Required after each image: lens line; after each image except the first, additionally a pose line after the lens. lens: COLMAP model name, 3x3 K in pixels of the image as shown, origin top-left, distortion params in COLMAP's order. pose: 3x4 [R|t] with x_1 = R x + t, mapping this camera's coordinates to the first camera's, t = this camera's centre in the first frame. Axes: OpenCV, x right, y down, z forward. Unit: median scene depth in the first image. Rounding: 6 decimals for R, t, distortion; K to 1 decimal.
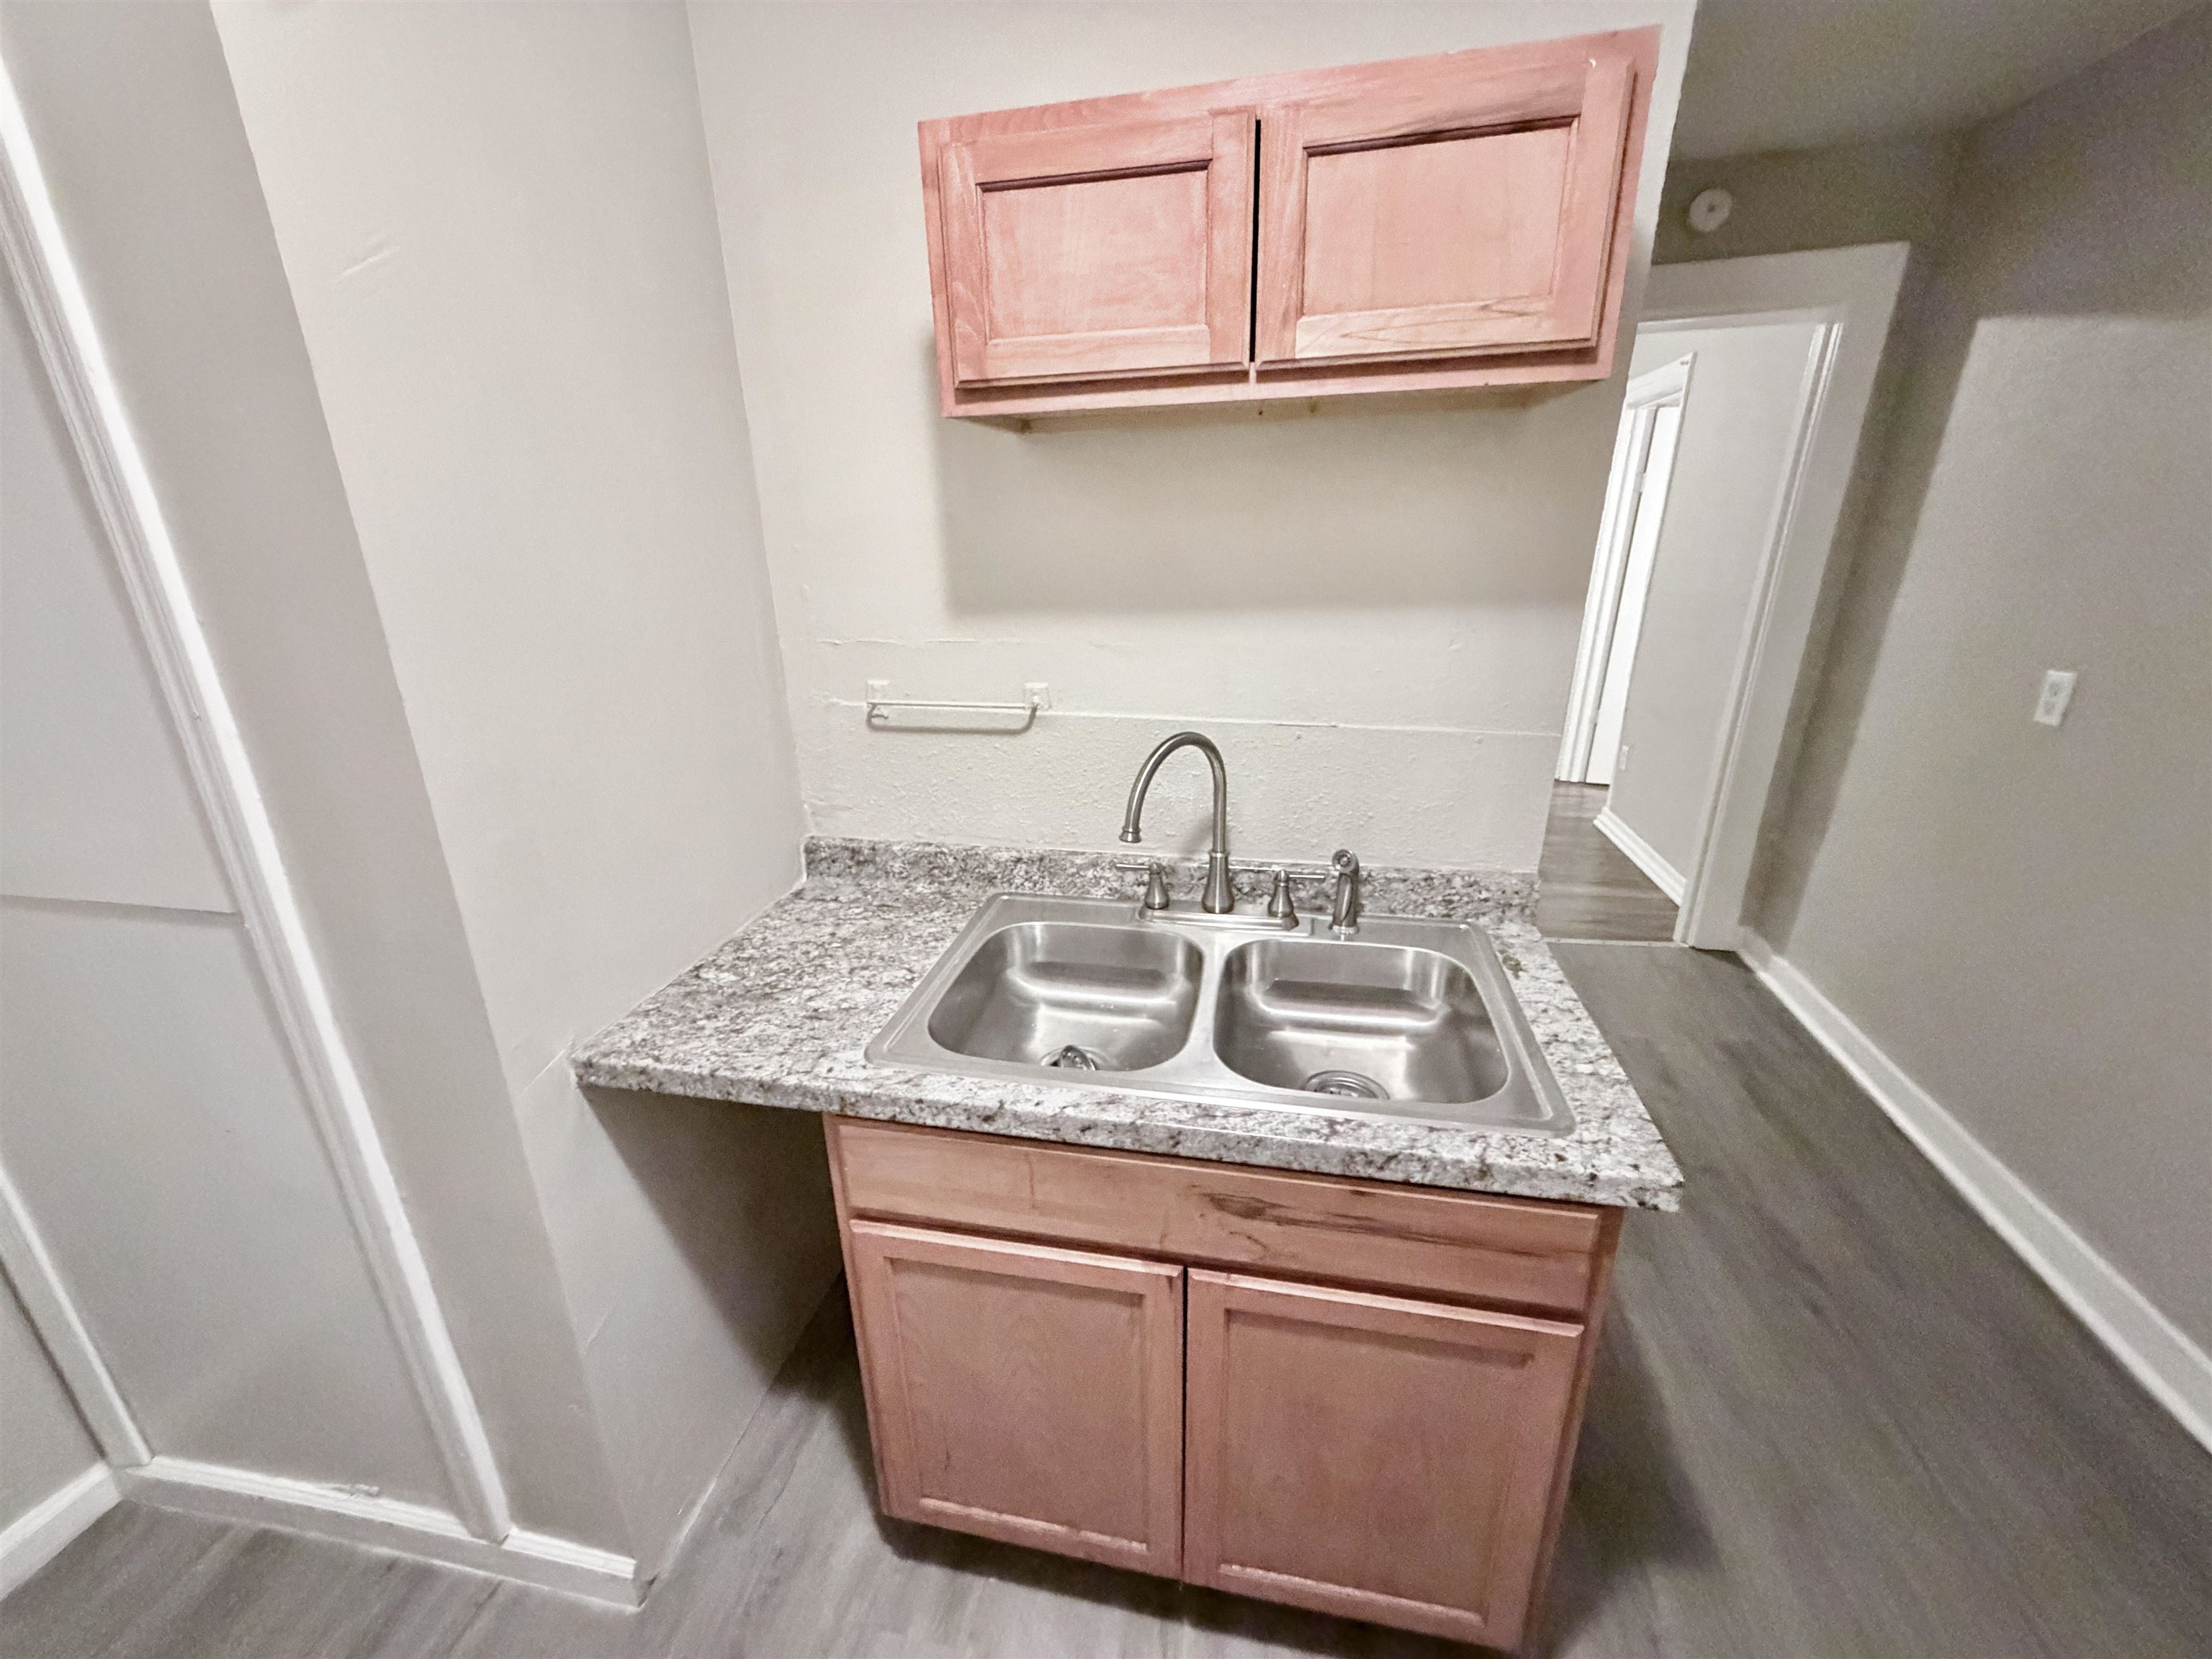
lens RADIAL K [[886.0, 0, 1106.0], [0, 886.0, 829.5], [0, 0, 1]] dist [-0.001066, -0.000105]
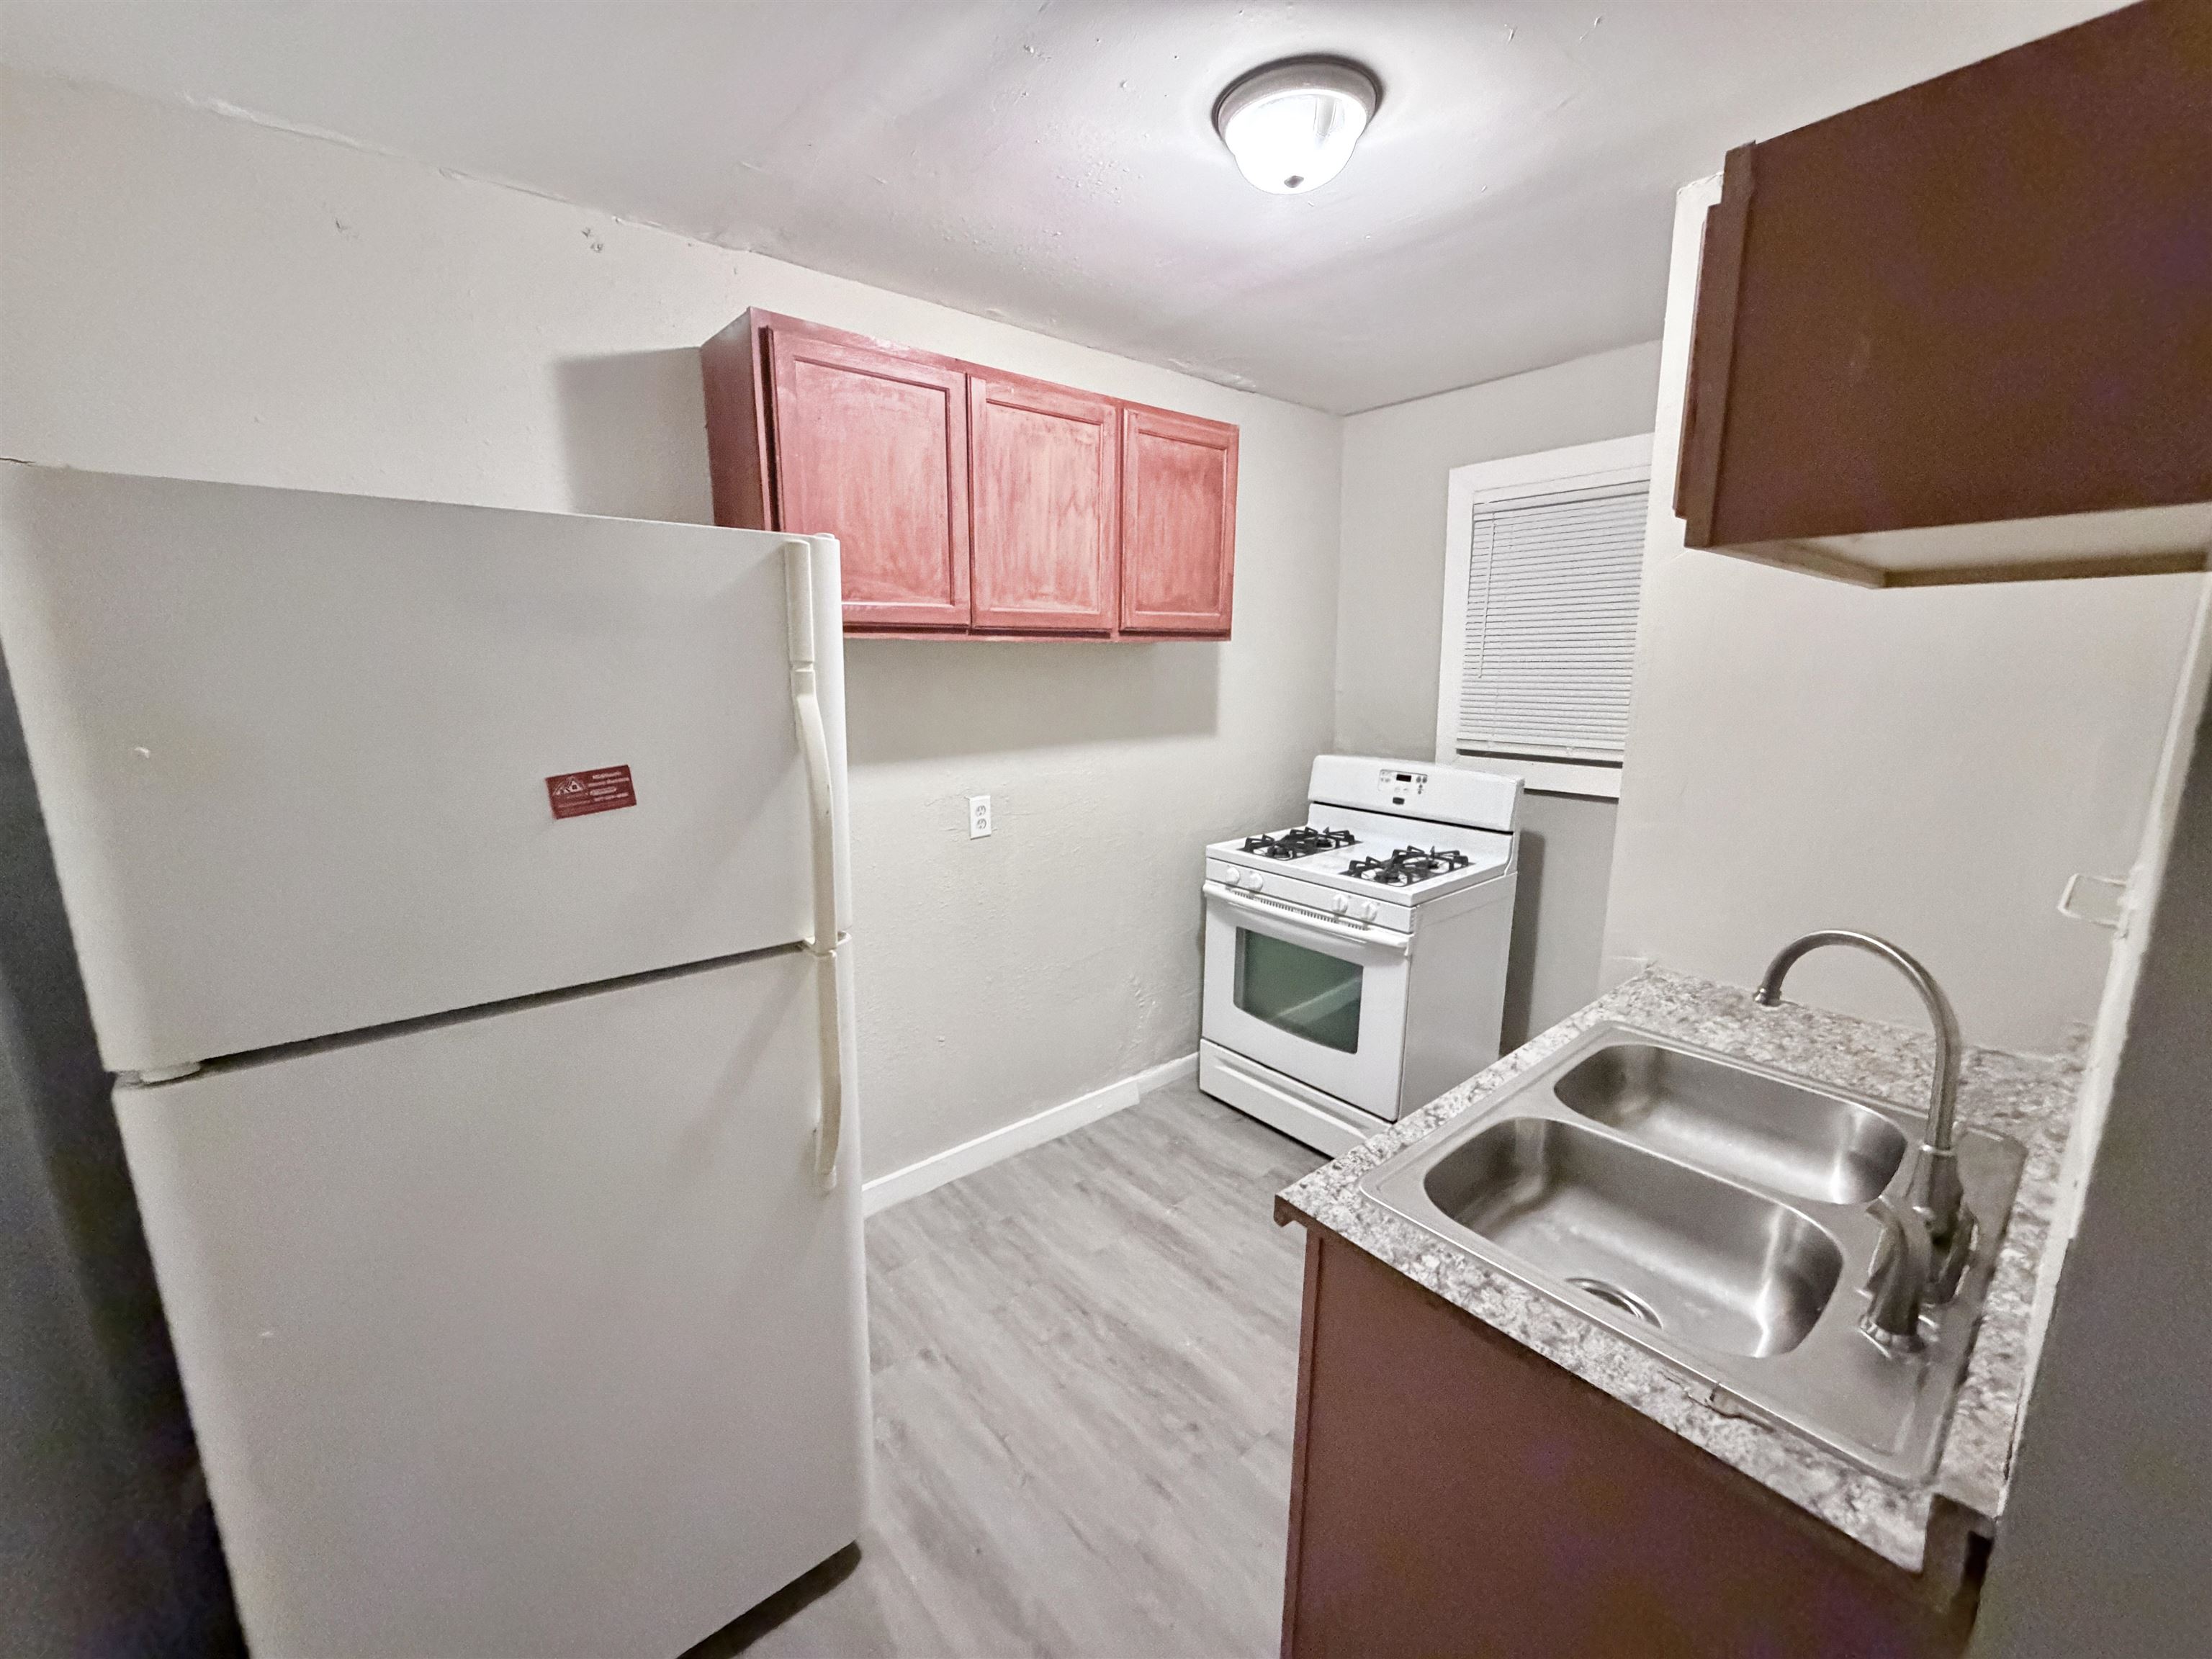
lens RADIAL K [[886.0, 0, 1106.0], [0, 886.0, 829.5], [0, 0, 1]] dist [-0.001066, -0.000105]
pose [[-0.614210, 0.174086, -0.769701, 1.157466], [-0.247190, 0.883836, 0.397154, -0.351181], [0.749428, 0.434199, -0.499829, 0.840021]]
